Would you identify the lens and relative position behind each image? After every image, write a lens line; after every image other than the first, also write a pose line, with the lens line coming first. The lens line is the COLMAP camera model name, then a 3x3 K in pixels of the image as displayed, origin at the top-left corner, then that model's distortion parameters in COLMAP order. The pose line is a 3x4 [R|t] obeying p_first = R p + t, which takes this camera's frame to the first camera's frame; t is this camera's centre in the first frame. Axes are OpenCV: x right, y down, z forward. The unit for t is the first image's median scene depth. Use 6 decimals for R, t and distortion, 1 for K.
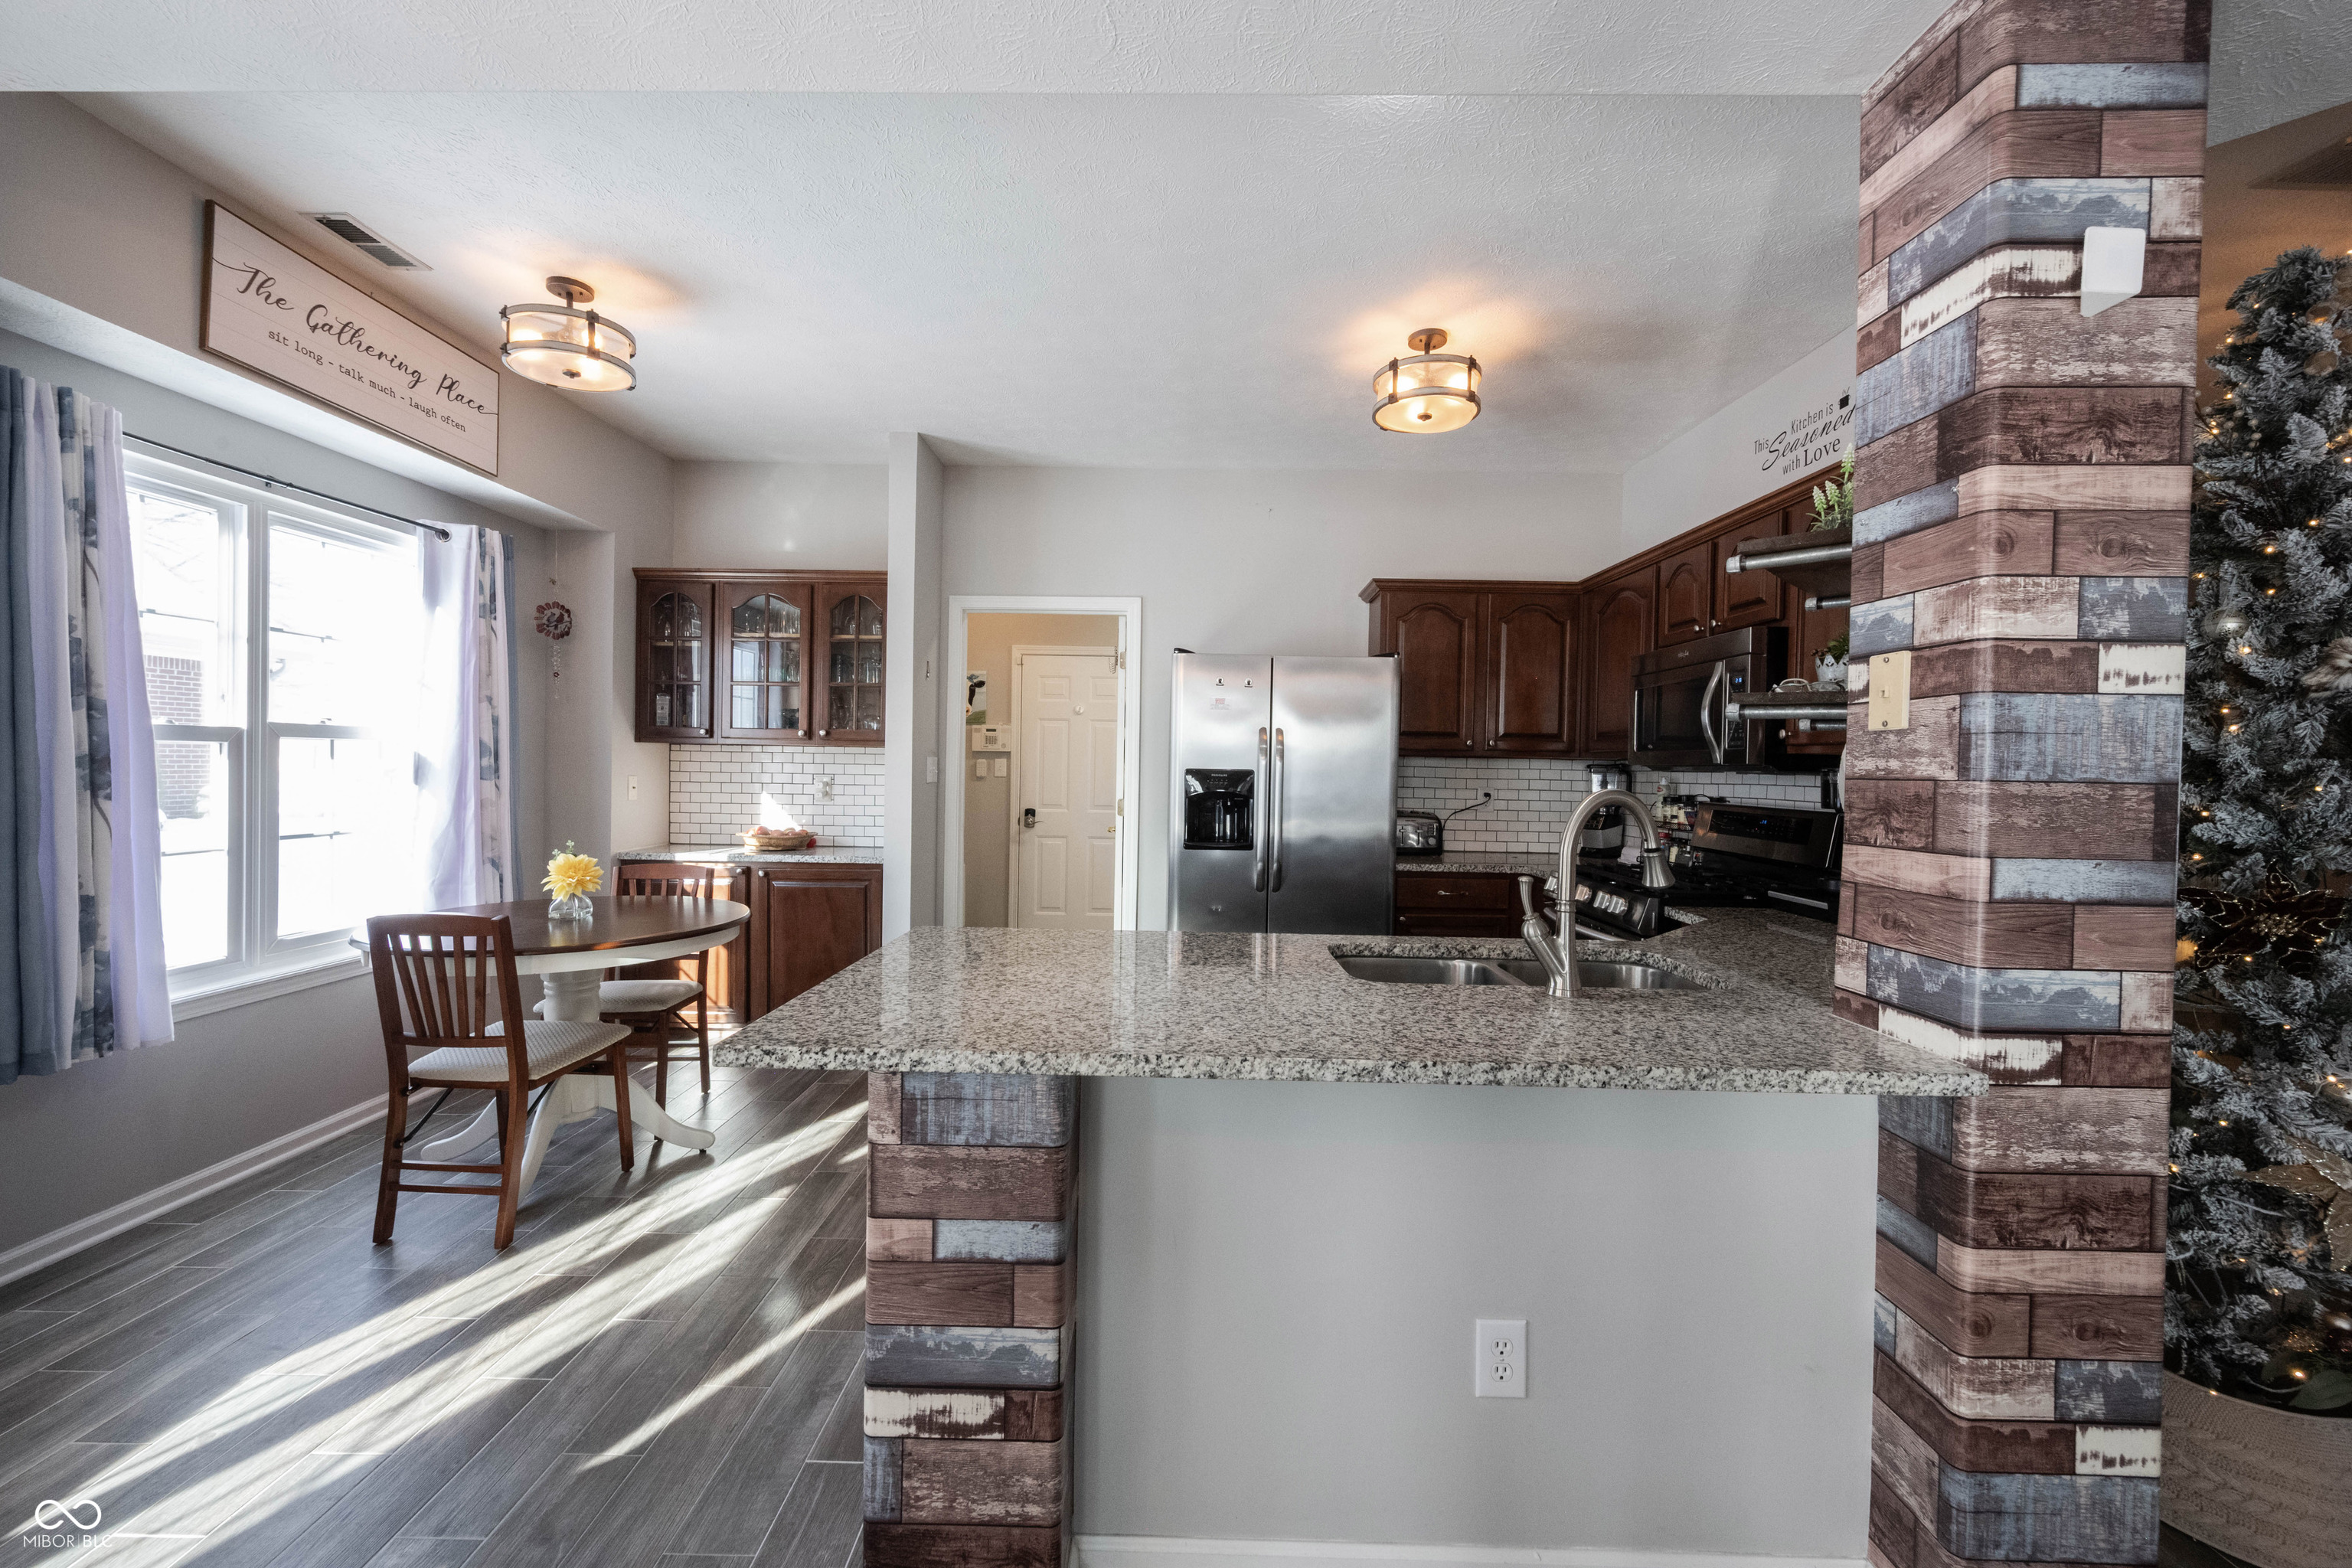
lens RADIAL K [[937.7, 0, 1165.9], [0, 937.7, 779.5], [0, 0, 1]] dist [-0.000911, -0.000334]
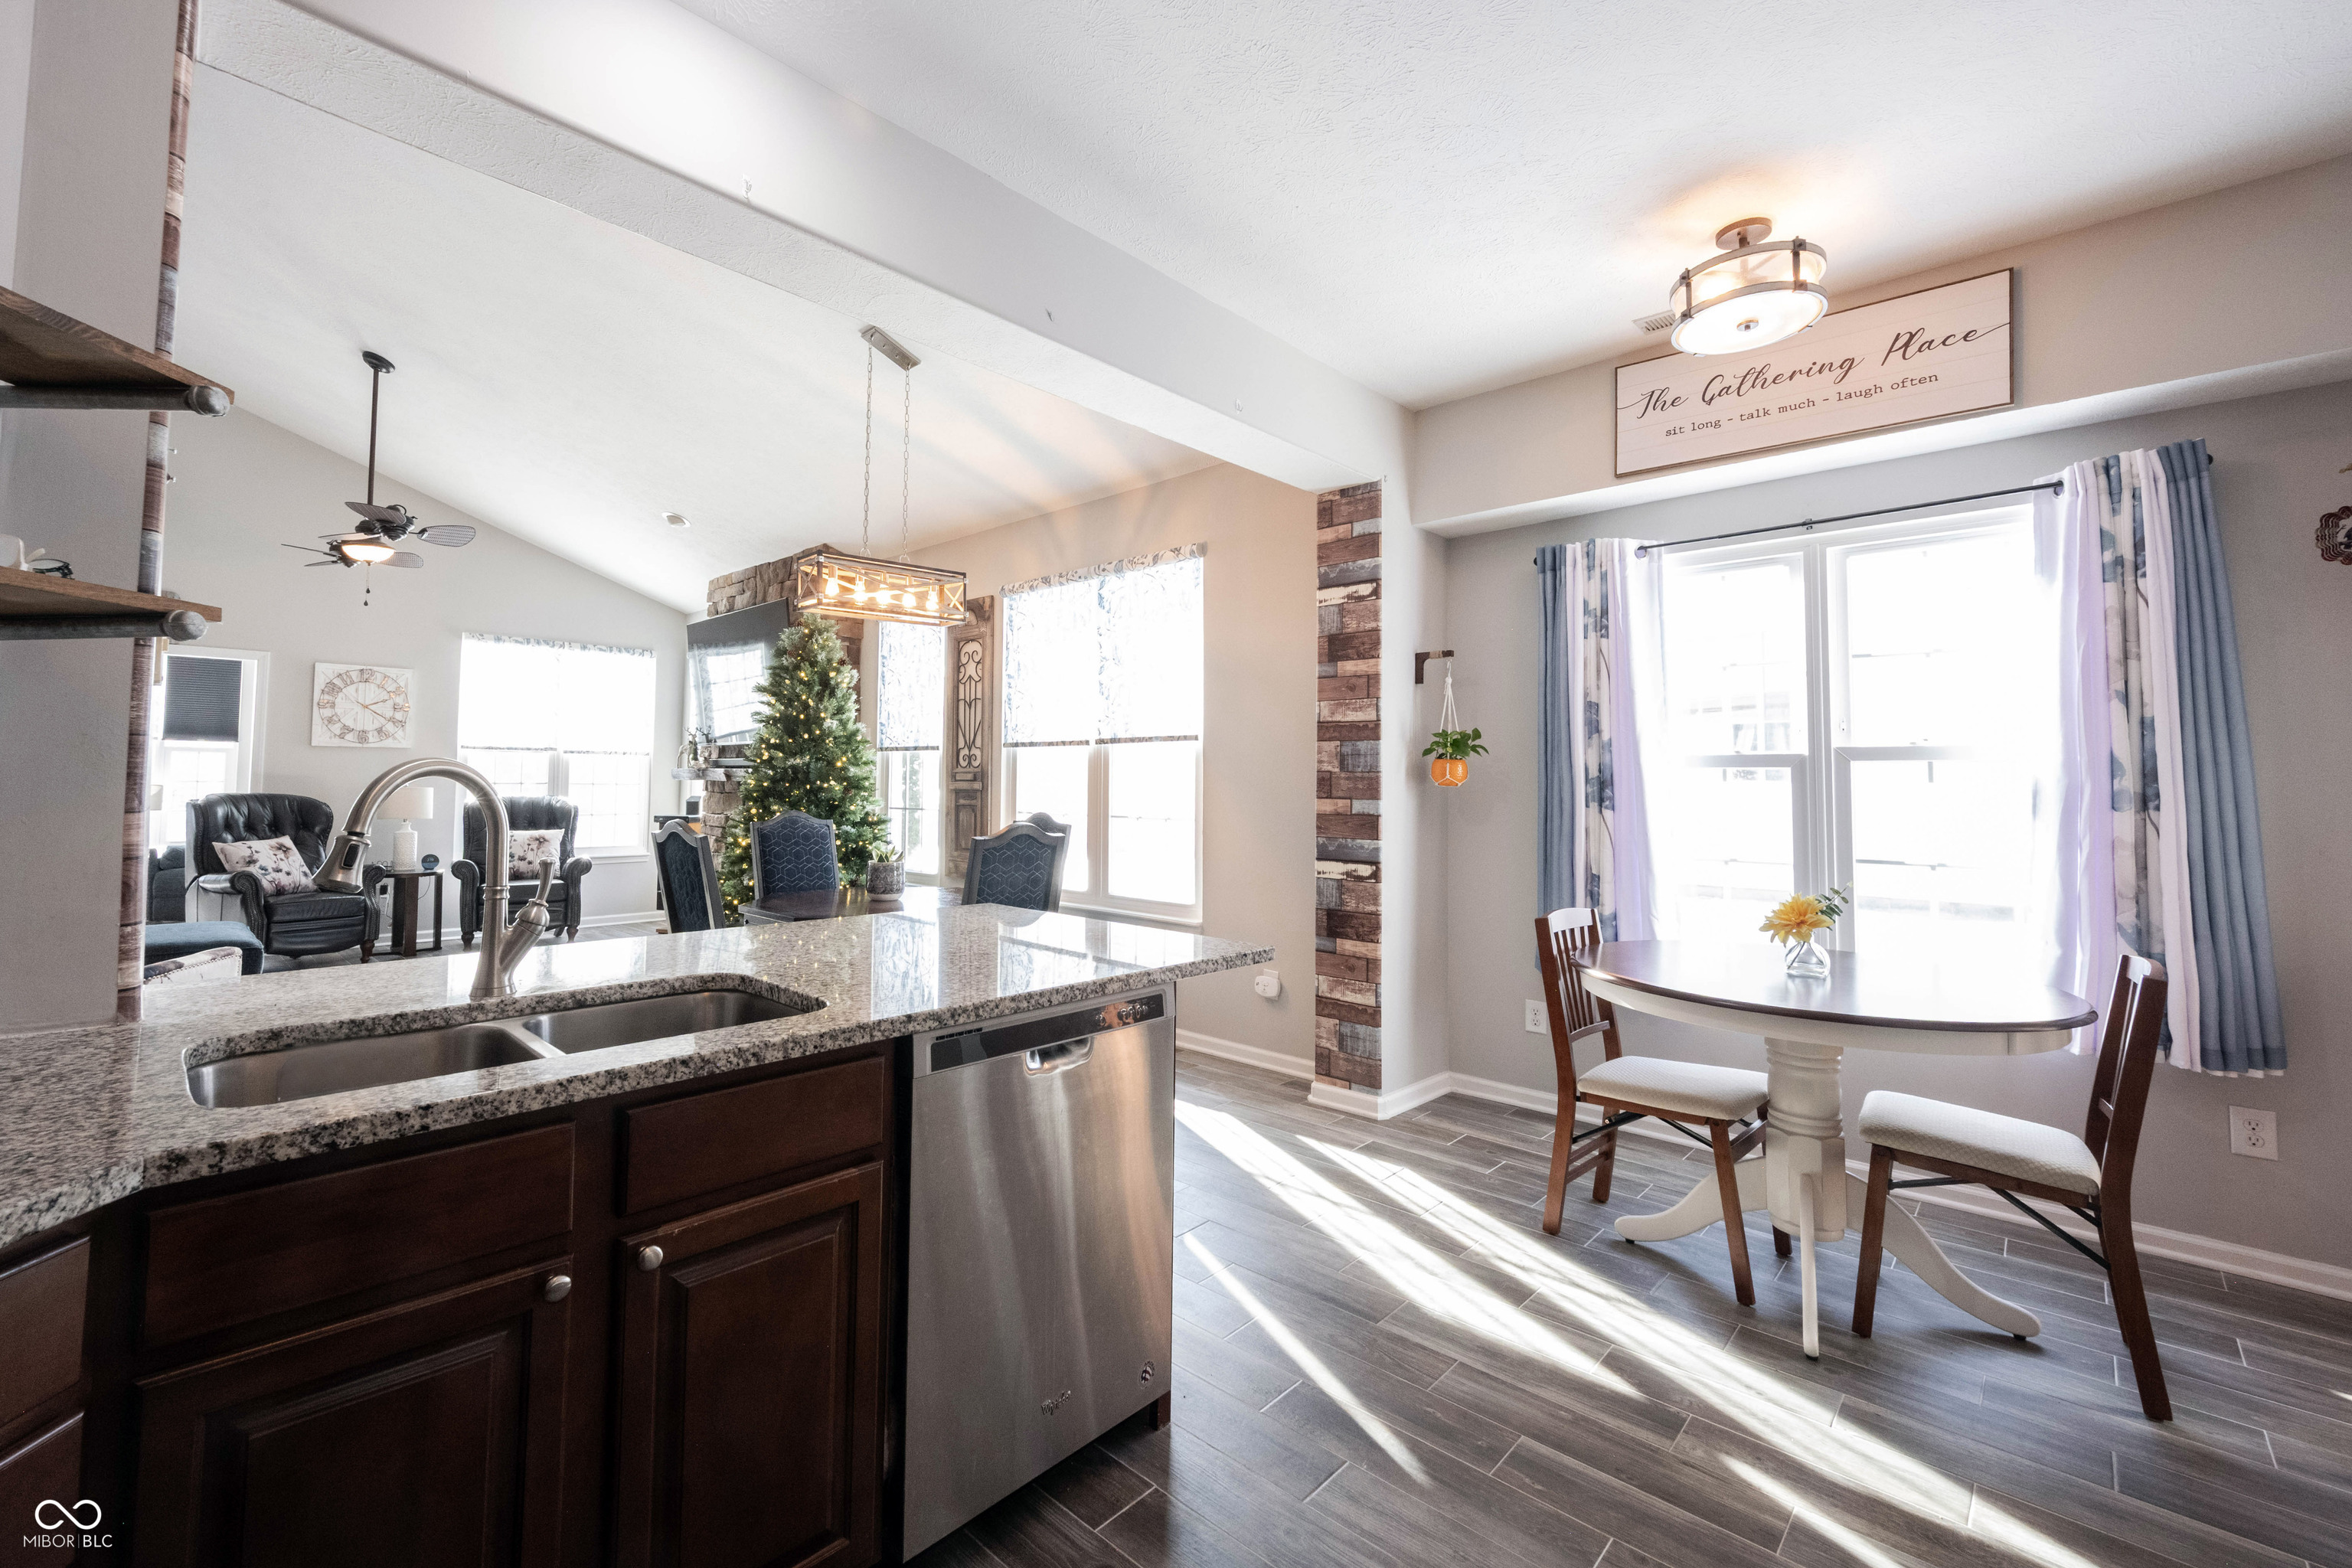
lens RADIAL K [[969.8, 0, 1110.9], [0, 969.8, 737.2], [0, 0, 1]] dist [-0.001515, -0.000357]
pose [[-0.691518, -0.057963, -0.720030, 0.371599], [-0.033186, 0.998272, -0.048490, 0.006455], [0.721596, -0.009637, -0.692247, 1.143720]]
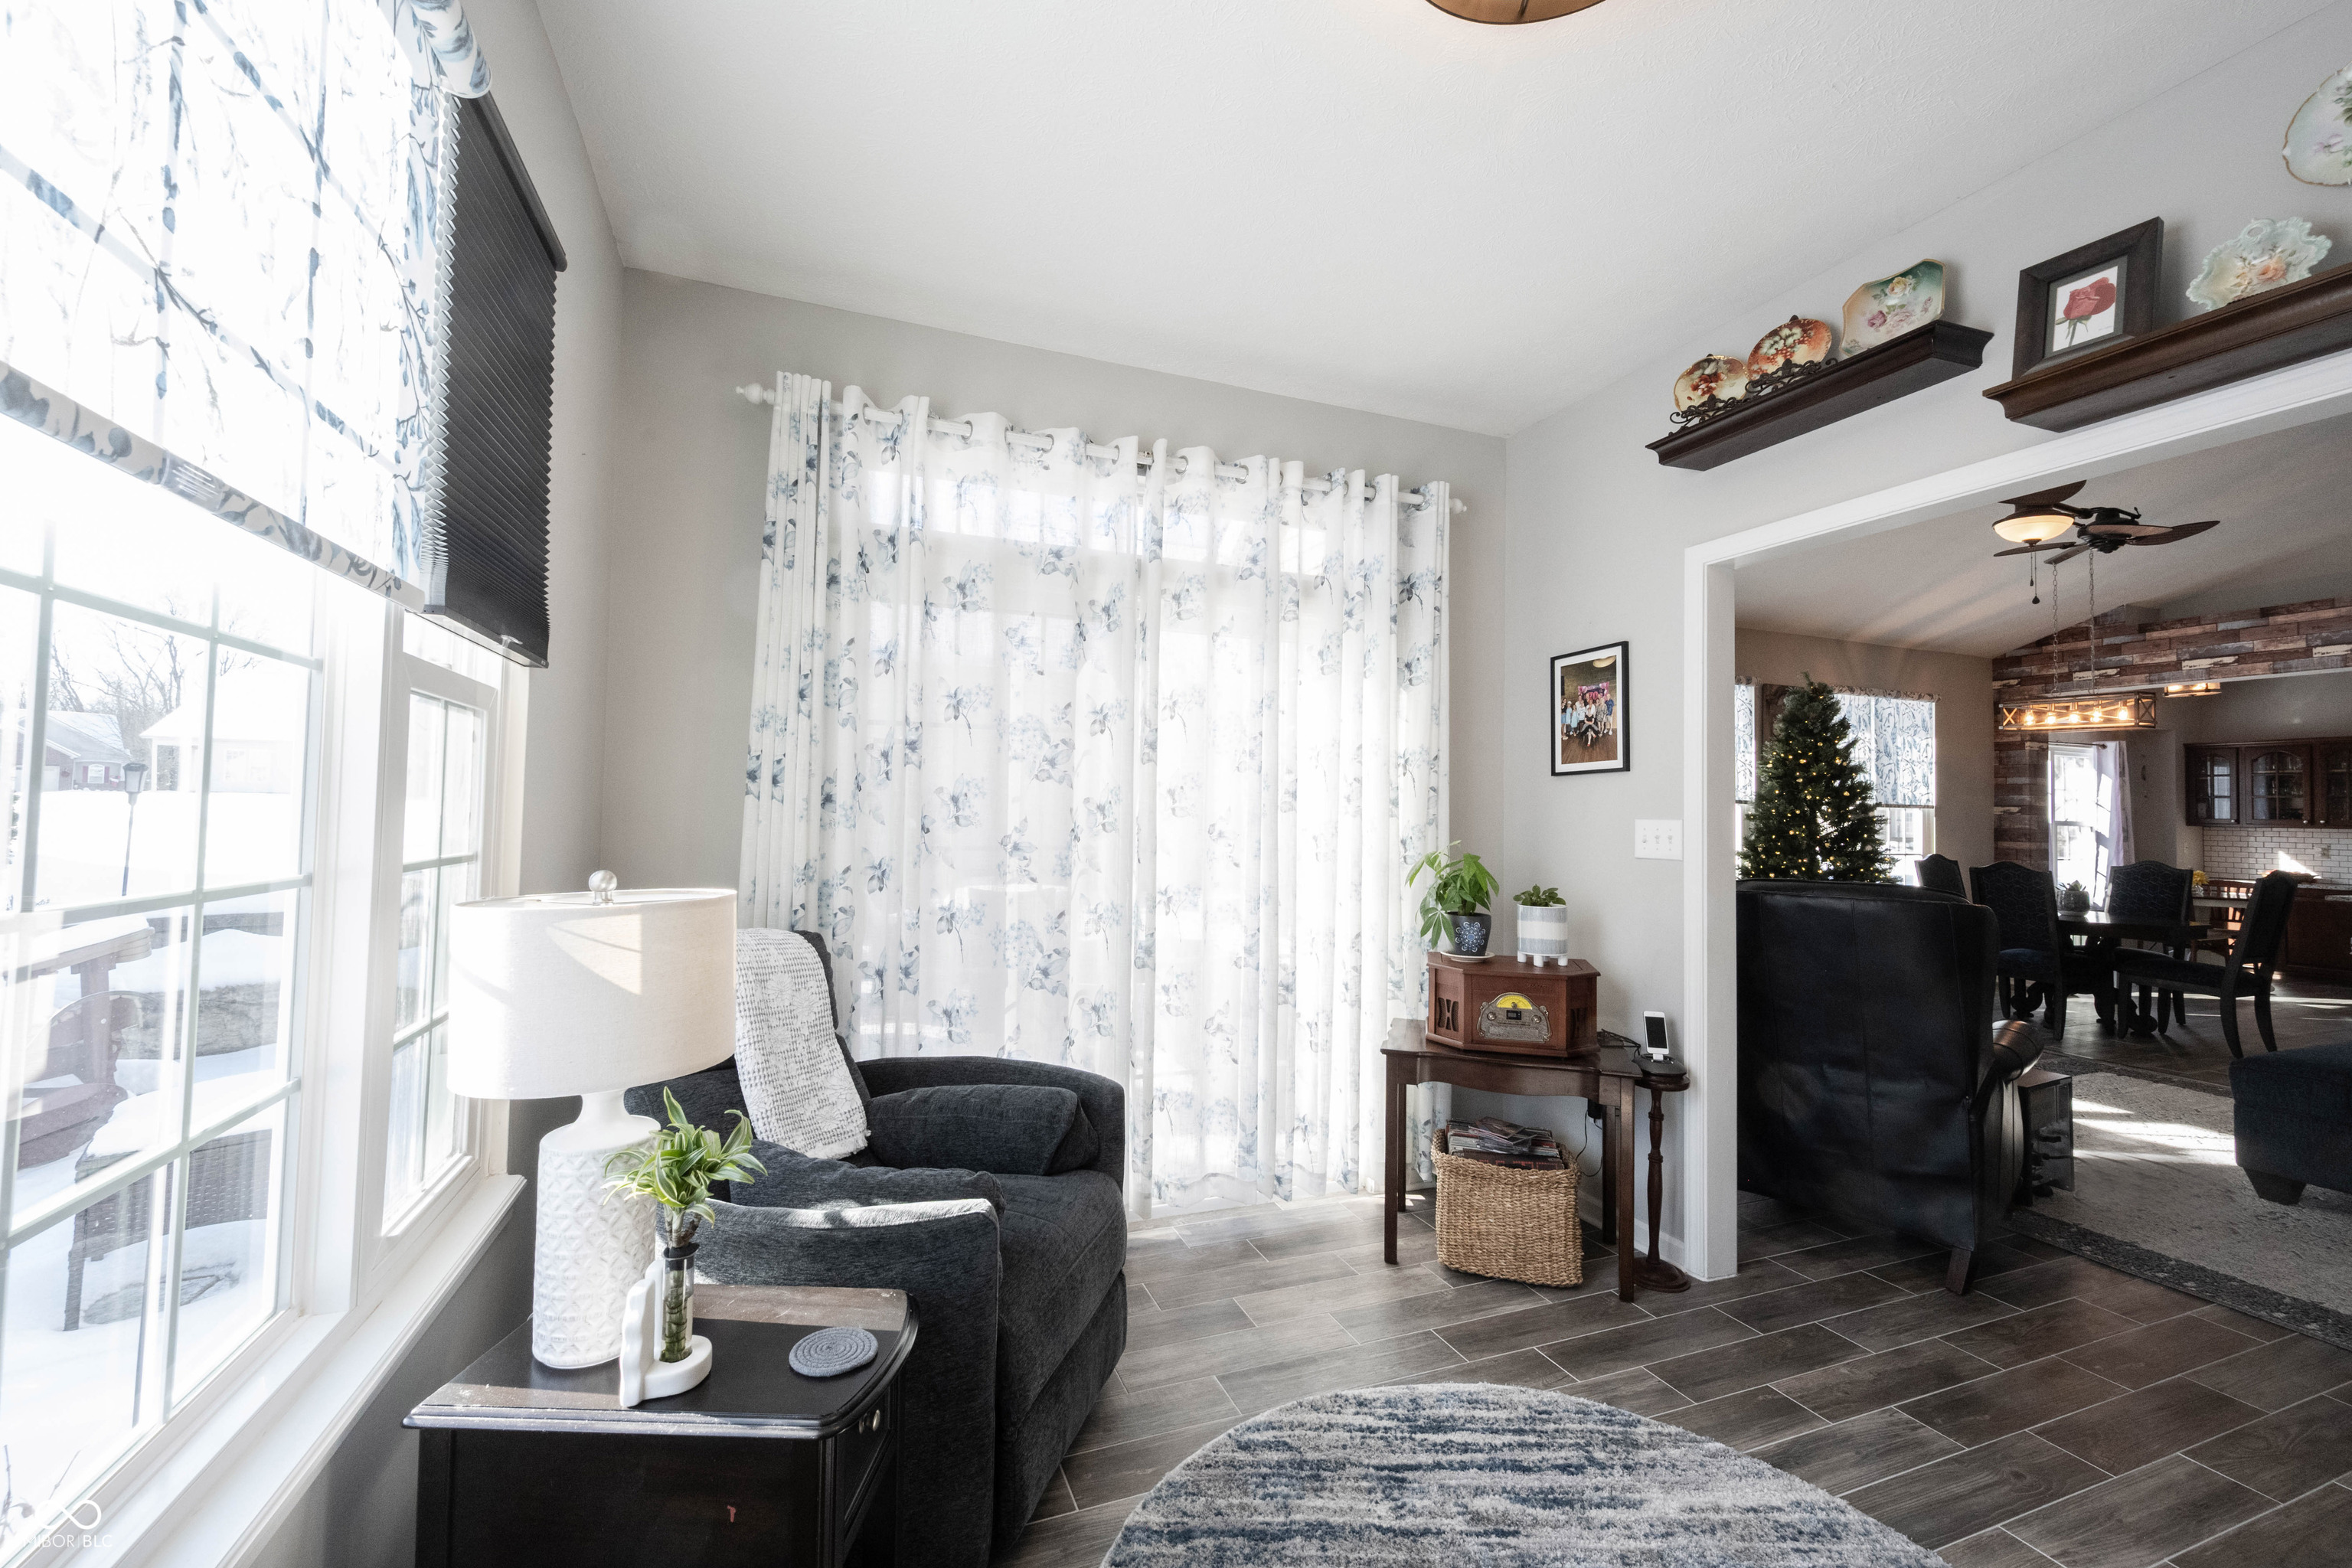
lens RADIAL K [[937.7, 0, 1165.9], [0, 937.7, 779.5], [0, 0, 1]] dist [-0.000911, -0.000334]
pose [[0.364074, -0.042721, -0.930390, 0.796449], [-0.029173, 0.997934, -0.057239, 0.061035], [0.930913, 0.047982, 0.362075, -2.717515]]
